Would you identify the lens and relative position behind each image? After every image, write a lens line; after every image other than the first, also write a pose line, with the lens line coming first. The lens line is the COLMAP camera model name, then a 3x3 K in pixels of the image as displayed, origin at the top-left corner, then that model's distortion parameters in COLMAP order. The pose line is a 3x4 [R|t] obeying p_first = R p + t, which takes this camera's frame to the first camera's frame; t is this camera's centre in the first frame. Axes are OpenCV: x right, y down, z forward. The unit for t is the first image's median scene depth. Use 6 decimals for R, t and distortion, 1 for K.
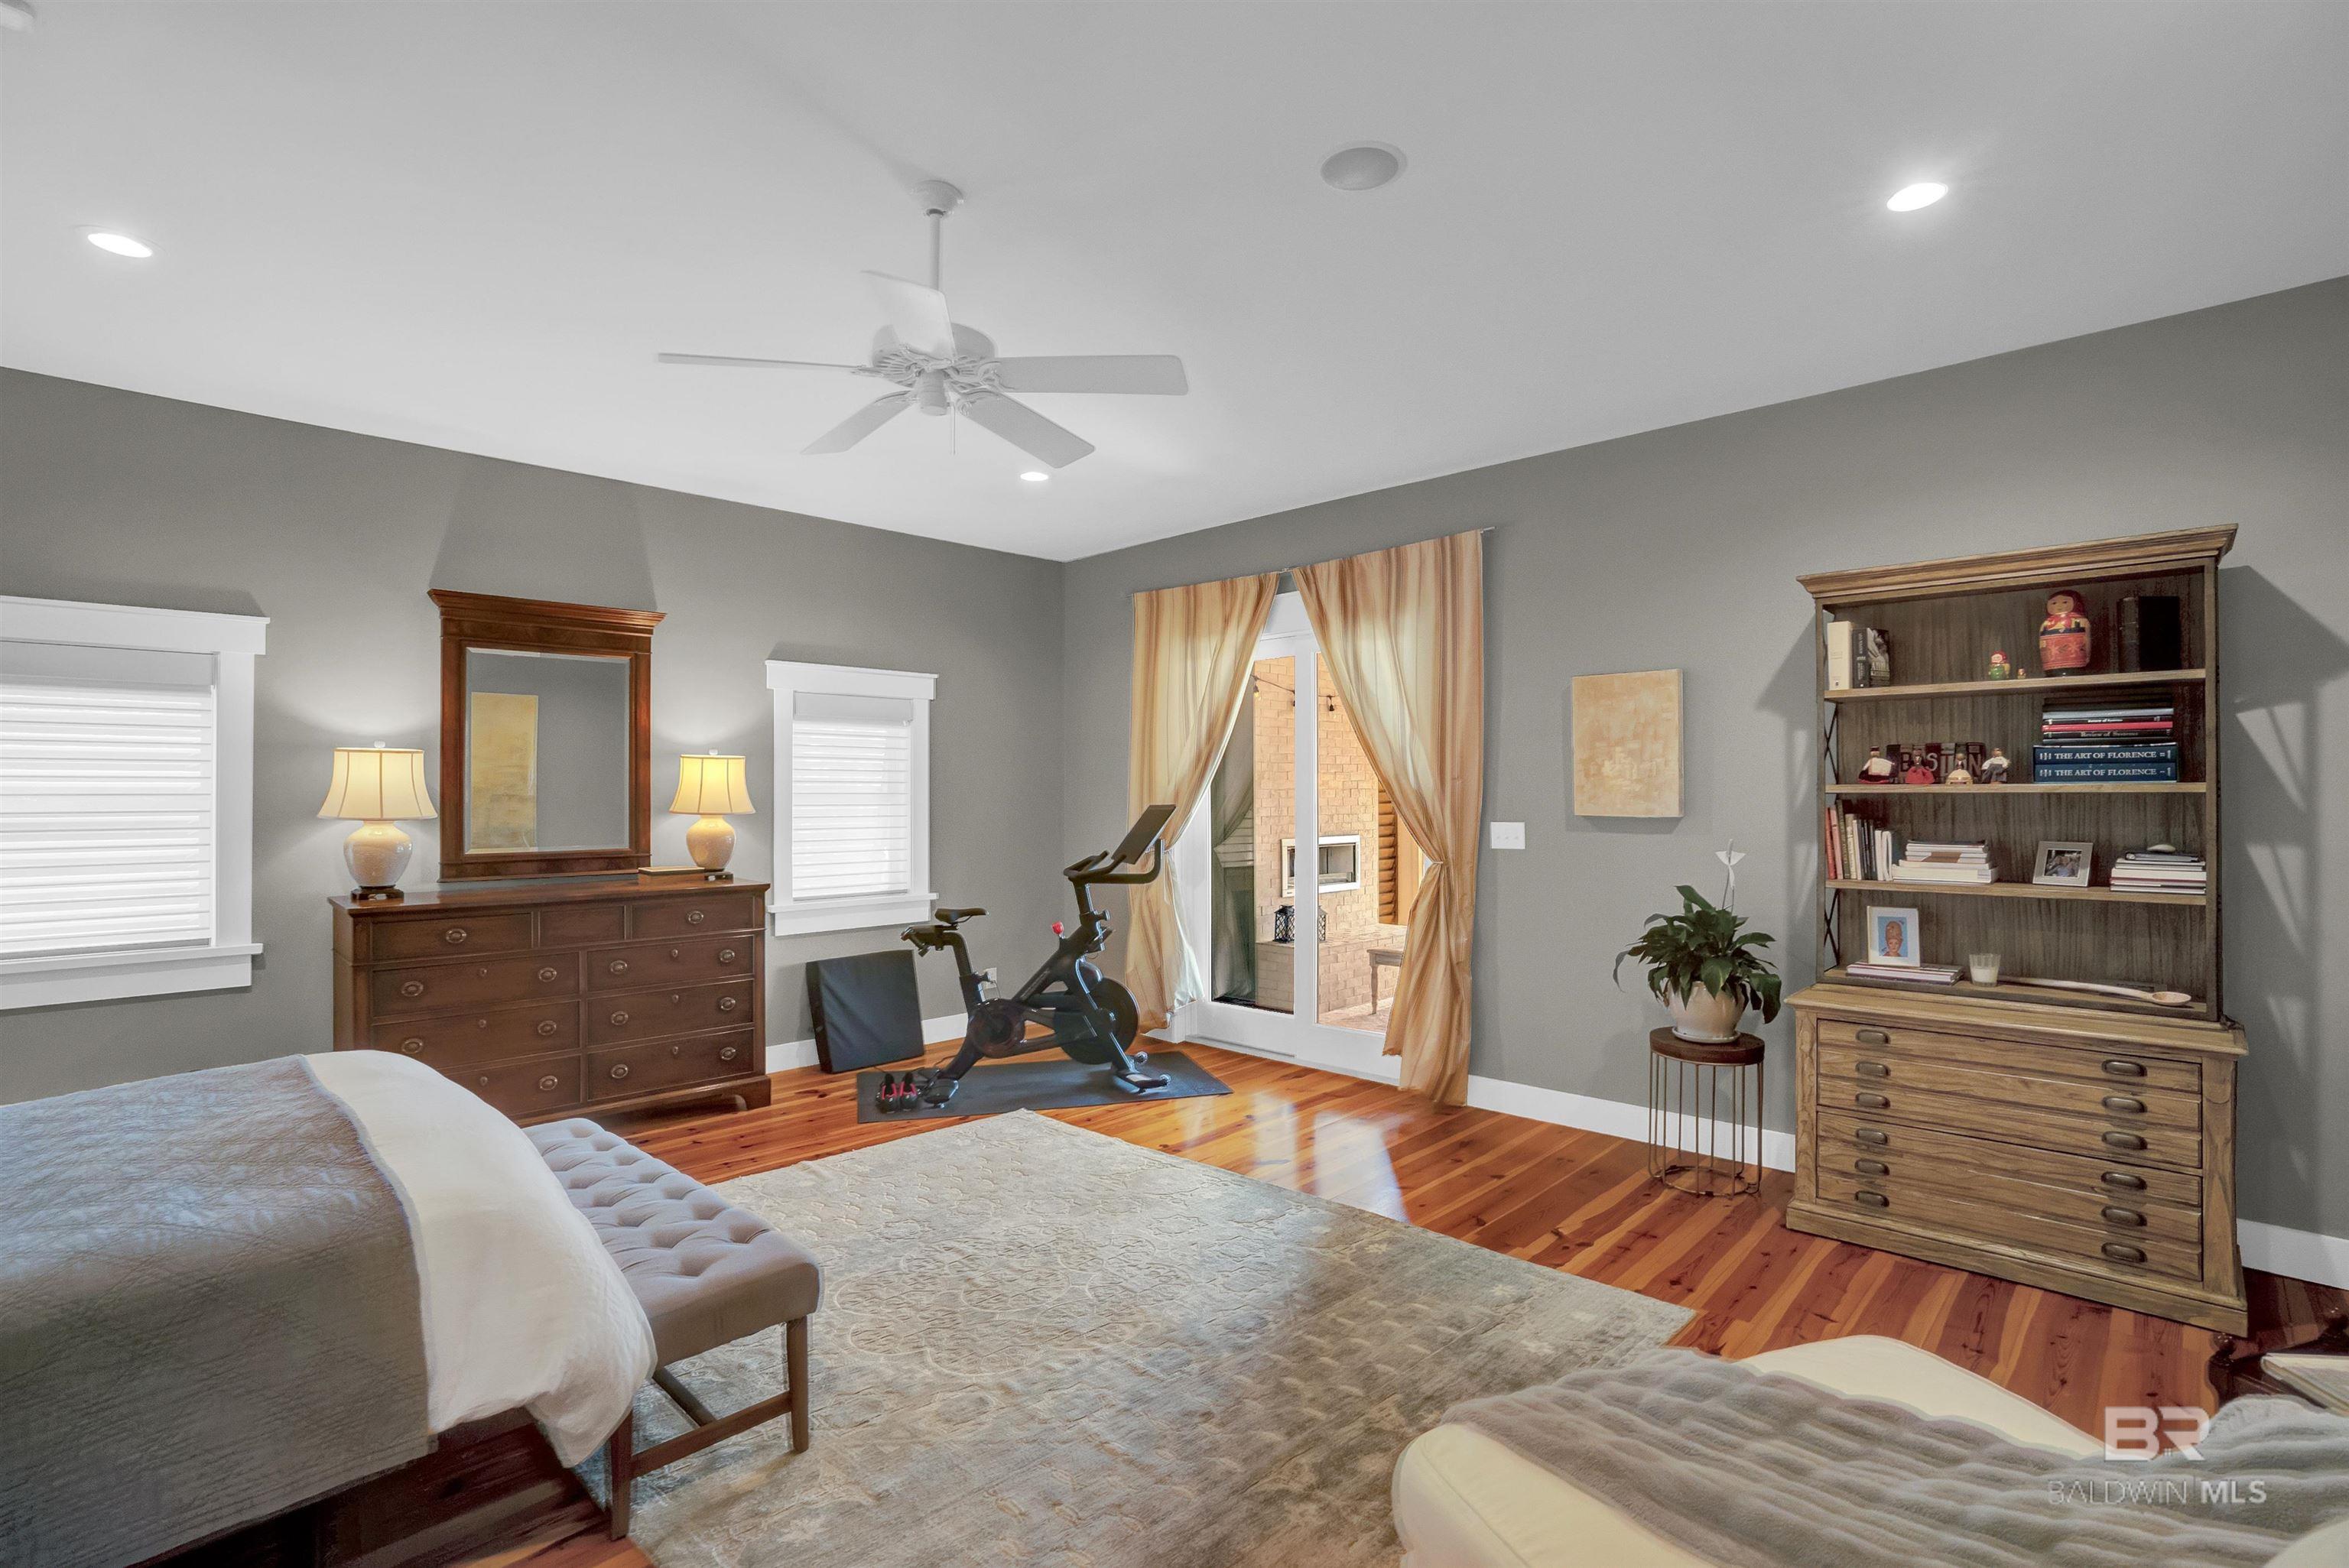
lens RADIAL K [[1089.0, 0, 1178.0], [0, 1089.0, 793.5], [0, 0, 1]] dist [-0.065578, 0.022454]
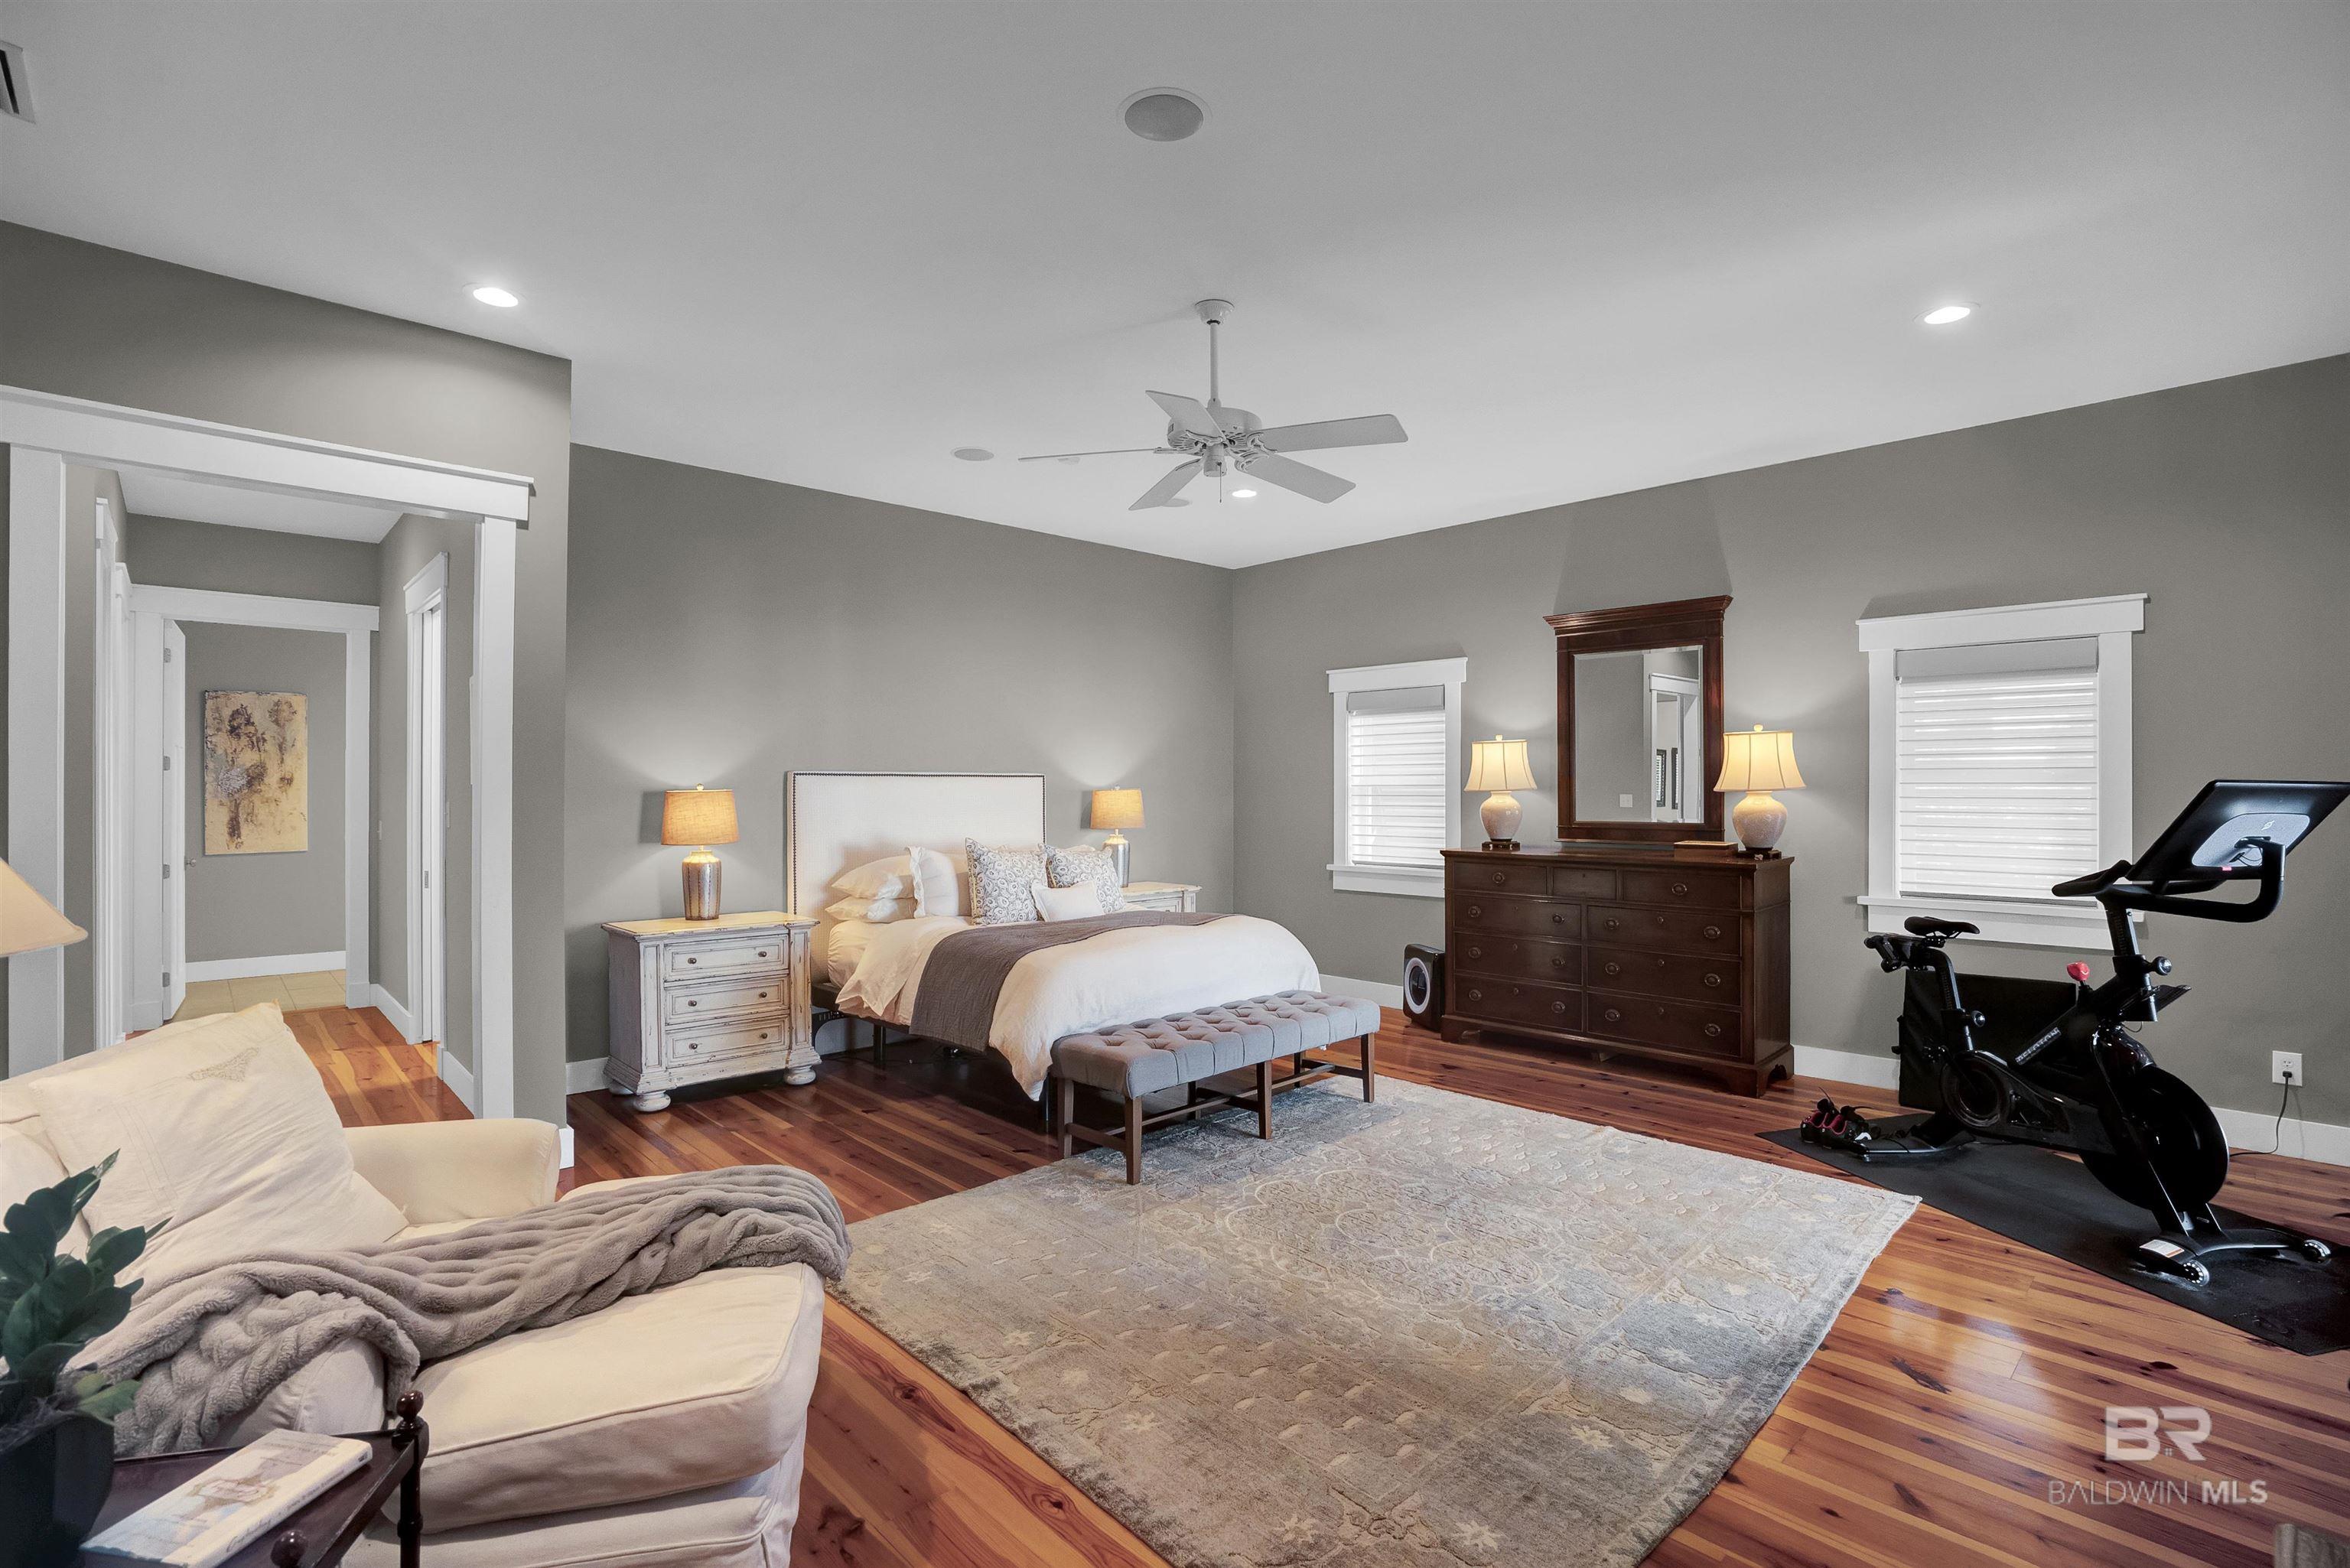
lens RADIAL K [[1089.5, 0, 1178.4], [0, 1089.5, 780.0], [0, 0, 1]] dist [-0.065578, 0.022454]
pose [[-0.033345, -0.004172, -0.999435, 0.586368], [0.000926, 0.999991, -0.004205, 0.013463], [0.999443, -0.001066, -0.033341, 0.529435]]
